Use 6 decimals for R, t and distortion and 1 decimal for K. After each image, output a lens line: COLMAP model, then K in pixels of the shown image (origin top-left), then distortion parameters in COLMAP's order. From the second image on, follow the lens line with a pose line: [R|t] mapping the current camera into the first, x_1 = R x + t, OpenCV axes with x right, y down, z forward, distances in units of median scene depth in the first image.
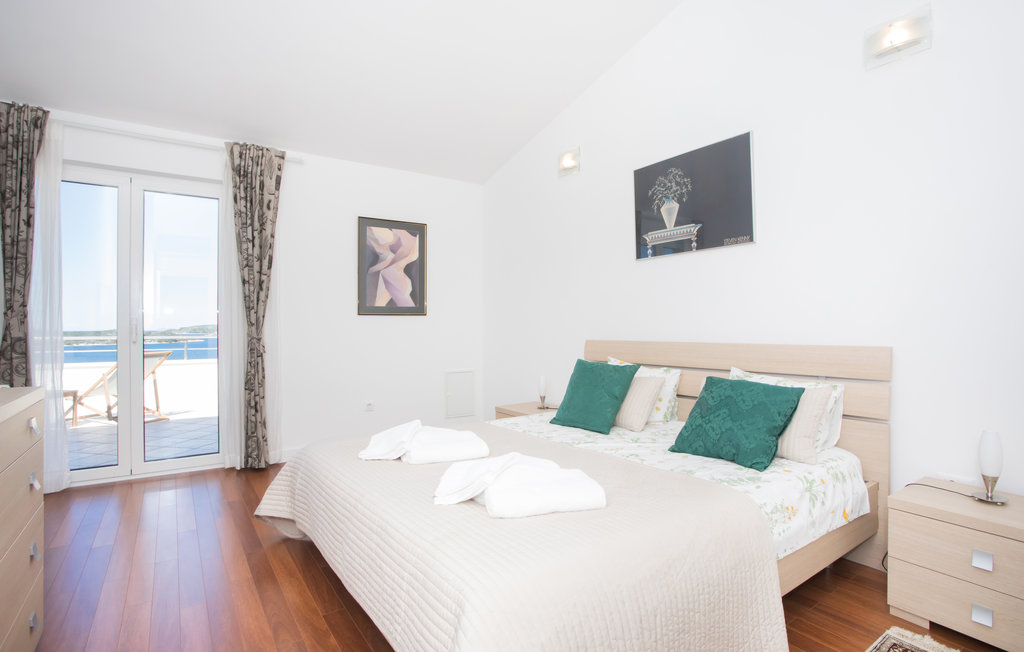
lens RADIAL K [[517.6, 0, 512.0], [0, 517.6, 326.0], [0, 0, 1]] dist [-0.000709, -0.000112]
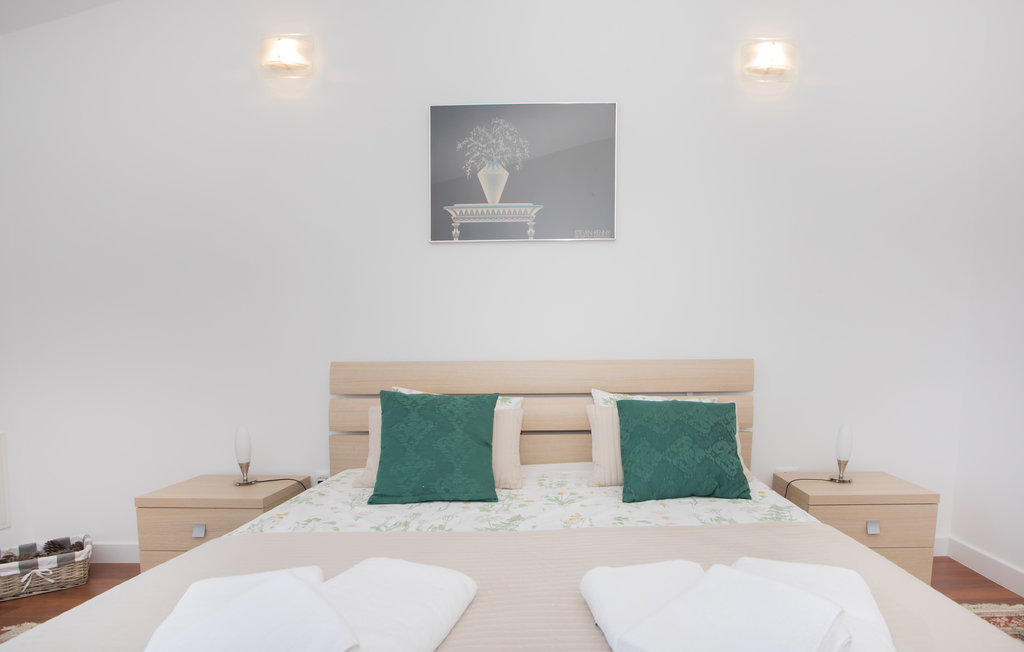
lens RADIAL K [[585.4, 0, 511.8], [0, 585.4, 404.9], [0, 0, 1]] dist [-0.051297, 0.000346]
pose [[0.575623, -0.086729, 0.813103, -0.369615], [0.003565, 0.994616, 0.103567, 0.007155], [-0.817708, -0.056716, 0.572833, 0.504086]]
